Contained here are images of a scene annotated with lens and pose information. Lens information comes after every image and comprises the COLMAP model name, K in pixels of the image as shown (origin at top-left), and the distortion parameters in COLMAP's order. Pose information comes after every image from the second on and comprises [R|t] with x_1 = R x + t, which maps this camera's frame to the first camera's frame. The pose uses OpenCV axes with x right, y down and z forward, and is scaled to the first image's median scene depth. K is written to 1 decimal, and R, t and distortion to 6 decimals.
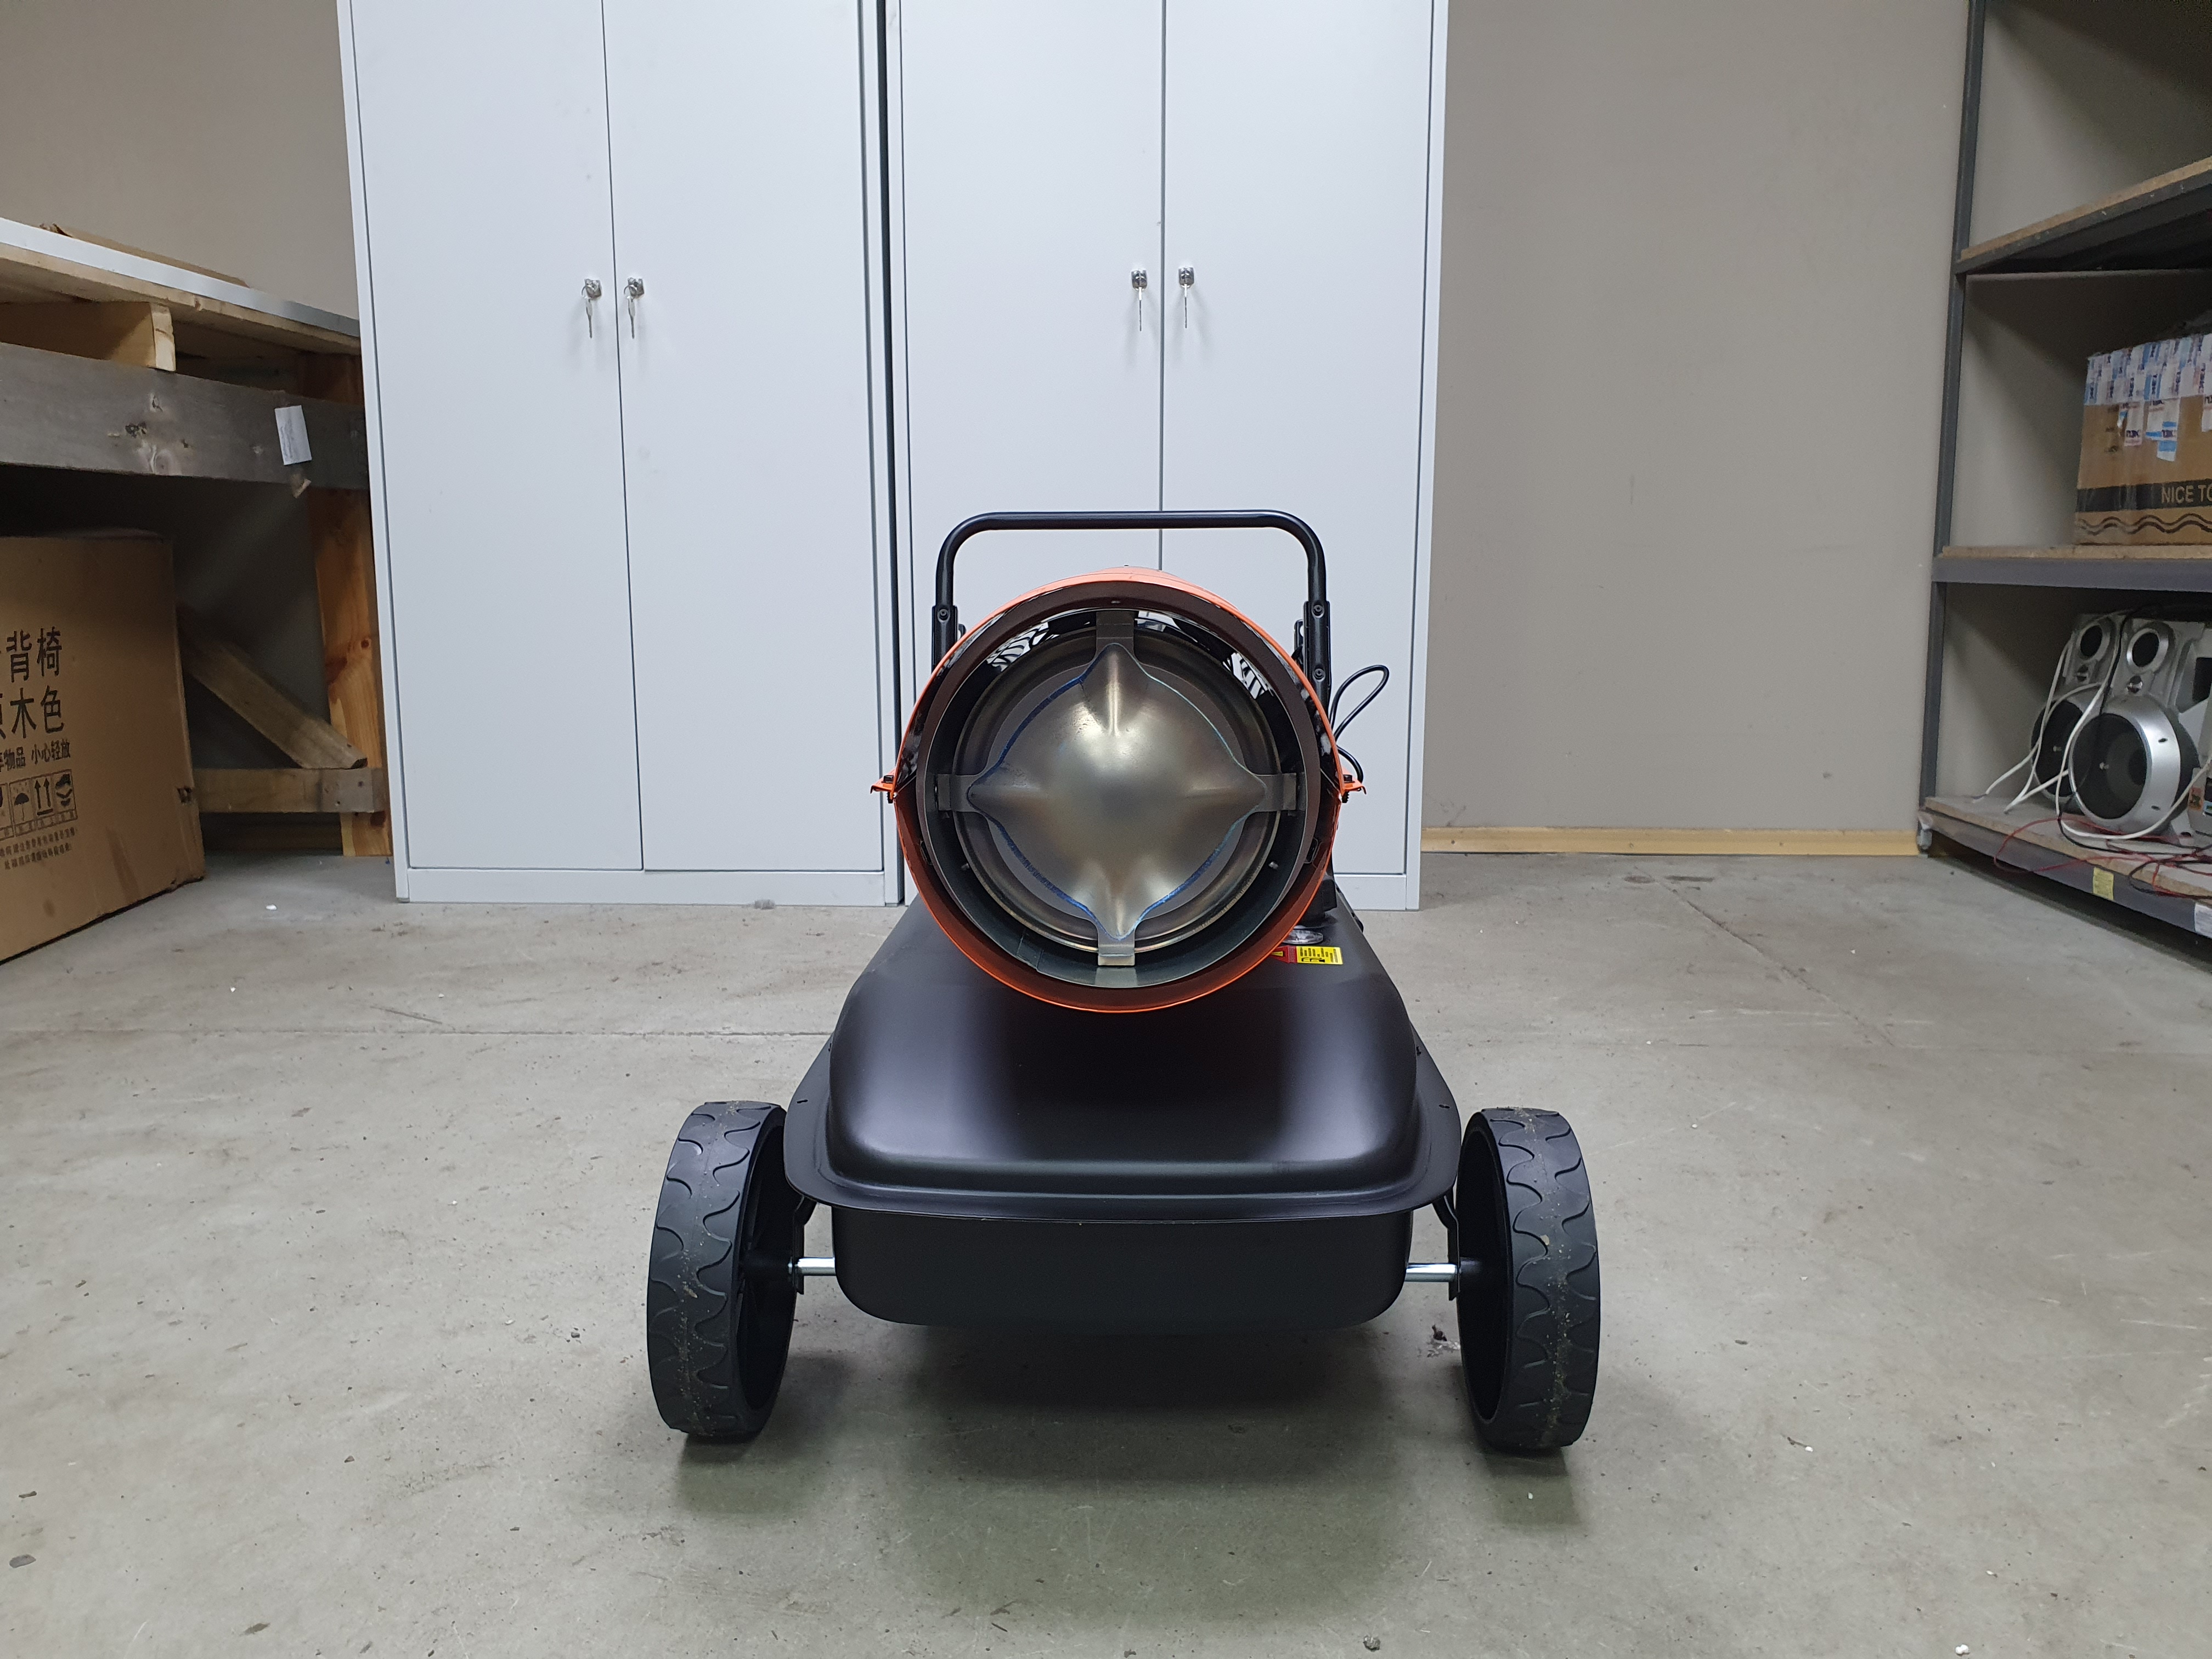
lens RADIAL K [[1728.1, 0, 1092.8], [0, 1728.1, 838.8], [0, 0, 1]] dist [-0.017400, 0.051334]
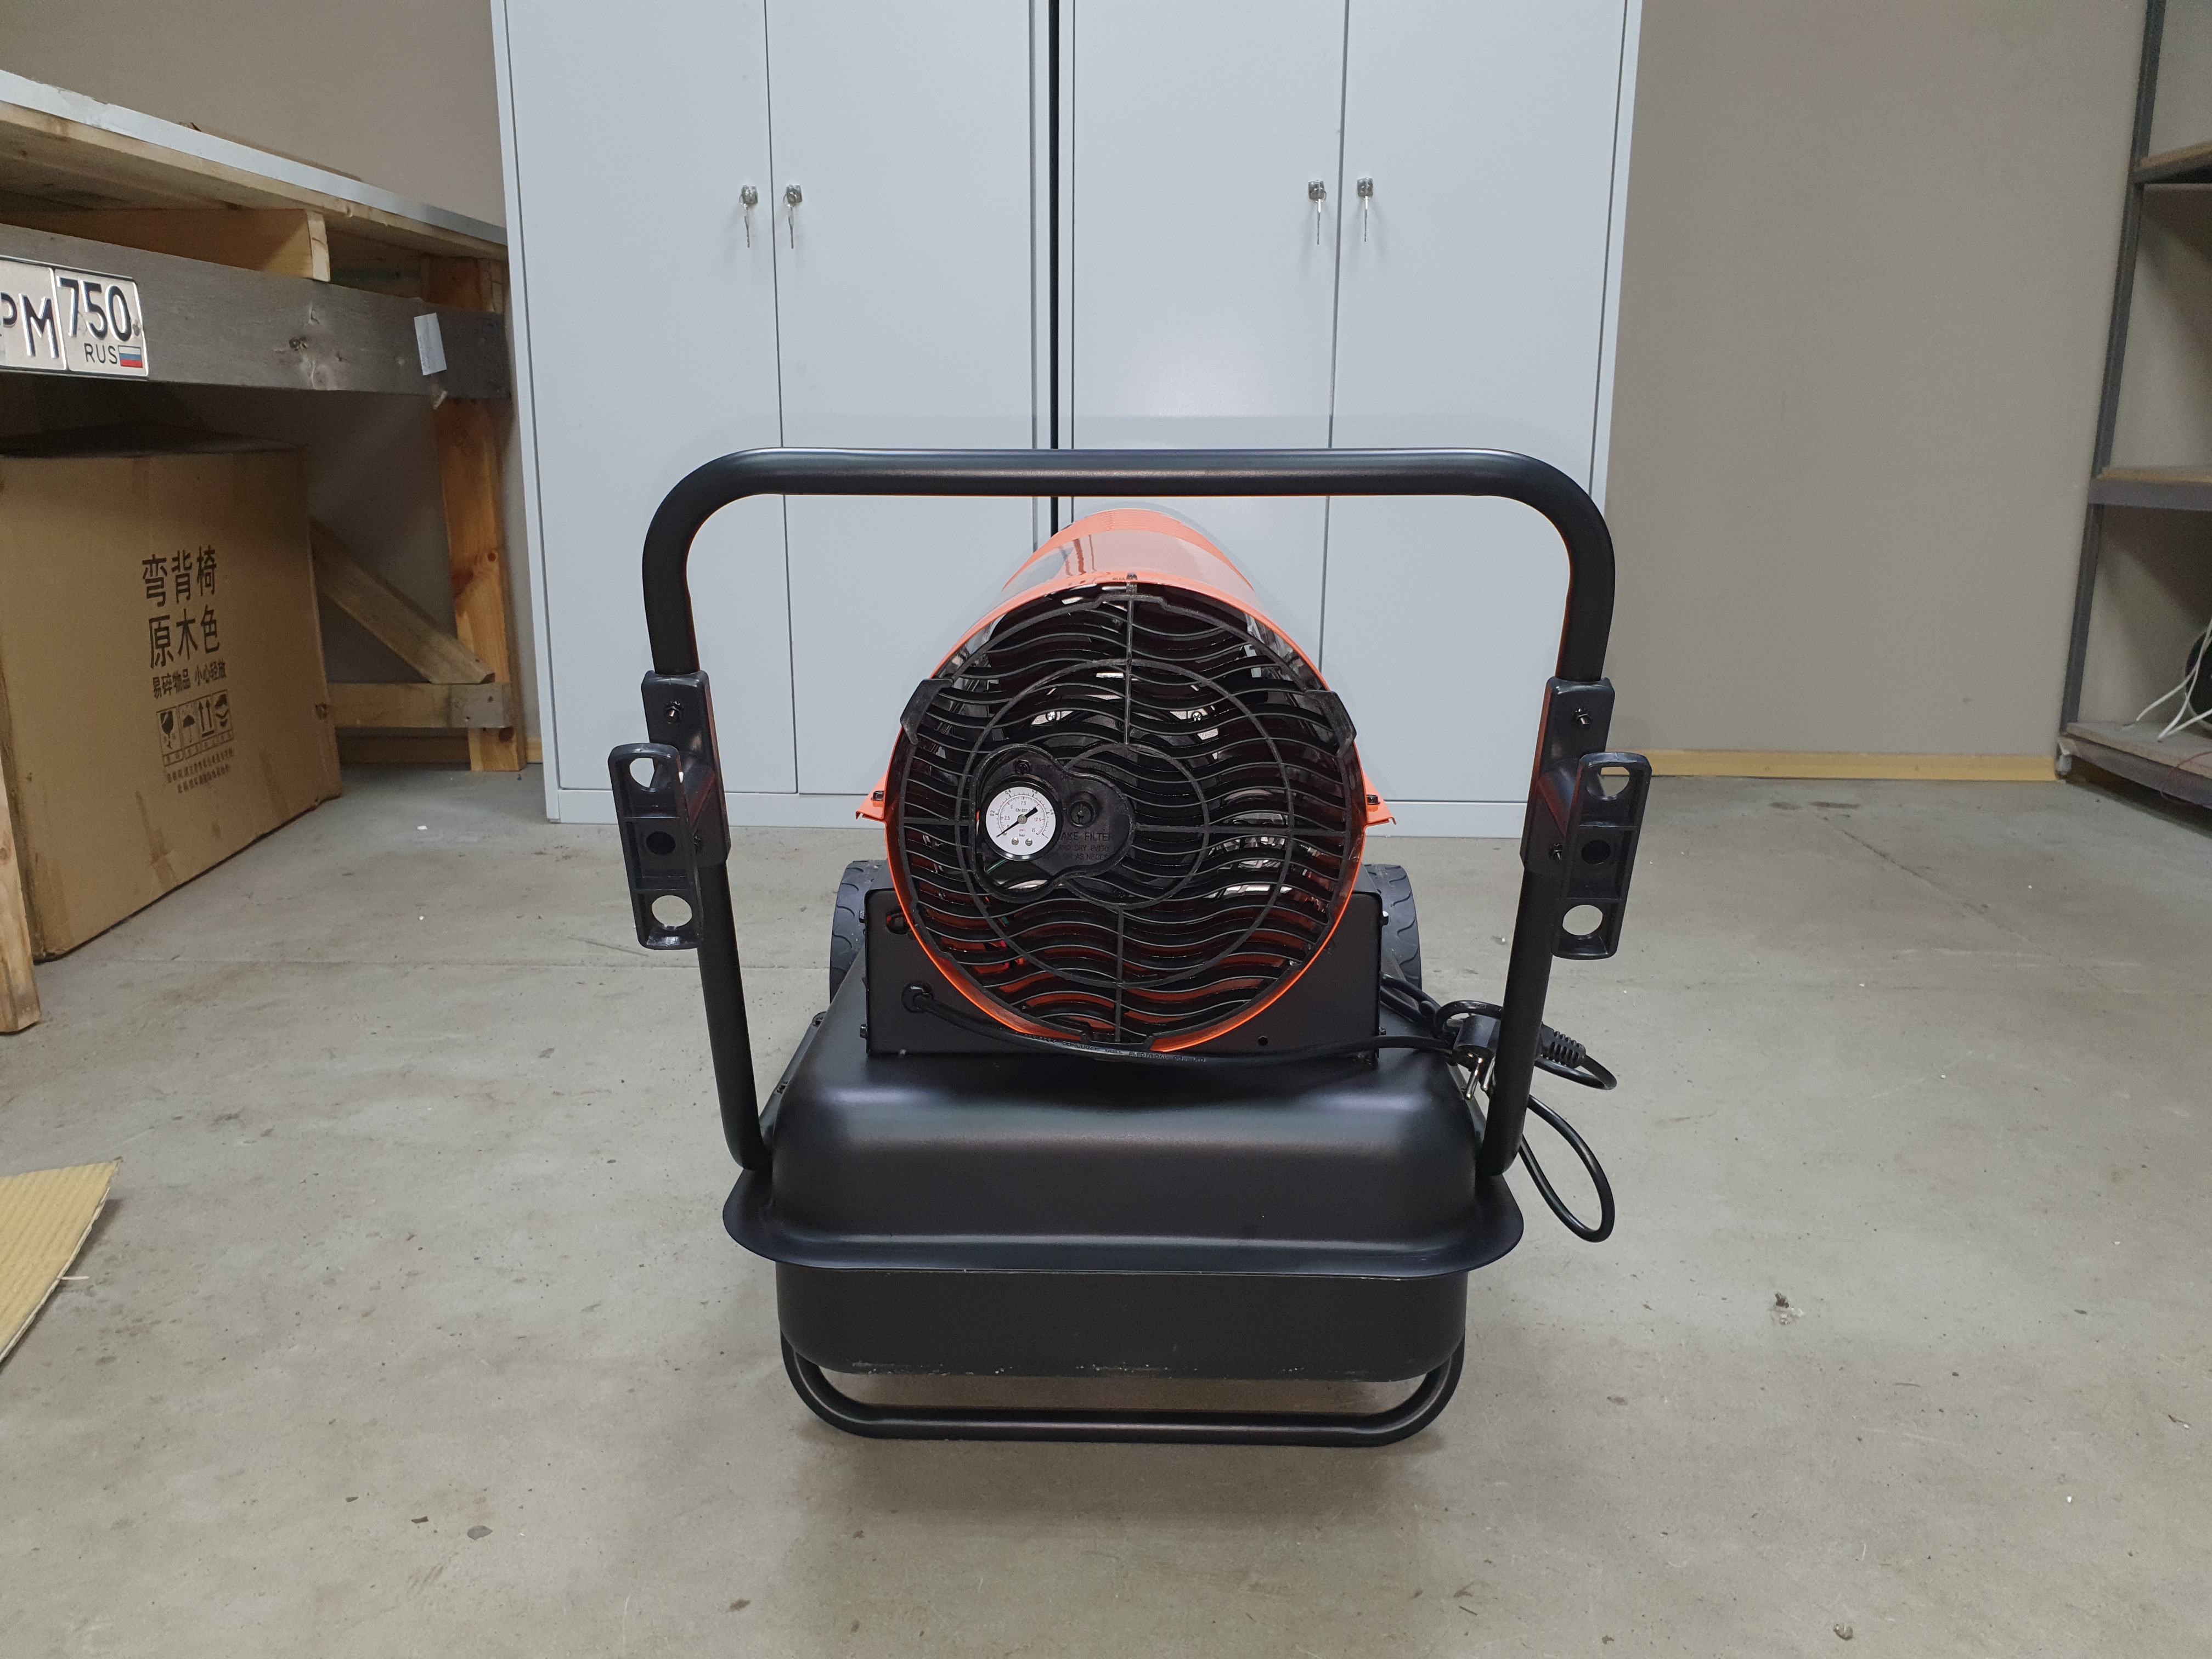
lens RADIAL K [[1728.1, 0, 1090.2], [0, 1728.1, 848.0], [0, 0, 1]] dist [-0.017400, 0.051334]
pose [[0.999979, 0.005866, 0.002648, -0.100154], [-0.006039, 0.997485, 0.070627, -0.022734], [-0.002227, -0.070641, 0.997499, 0.004620]]
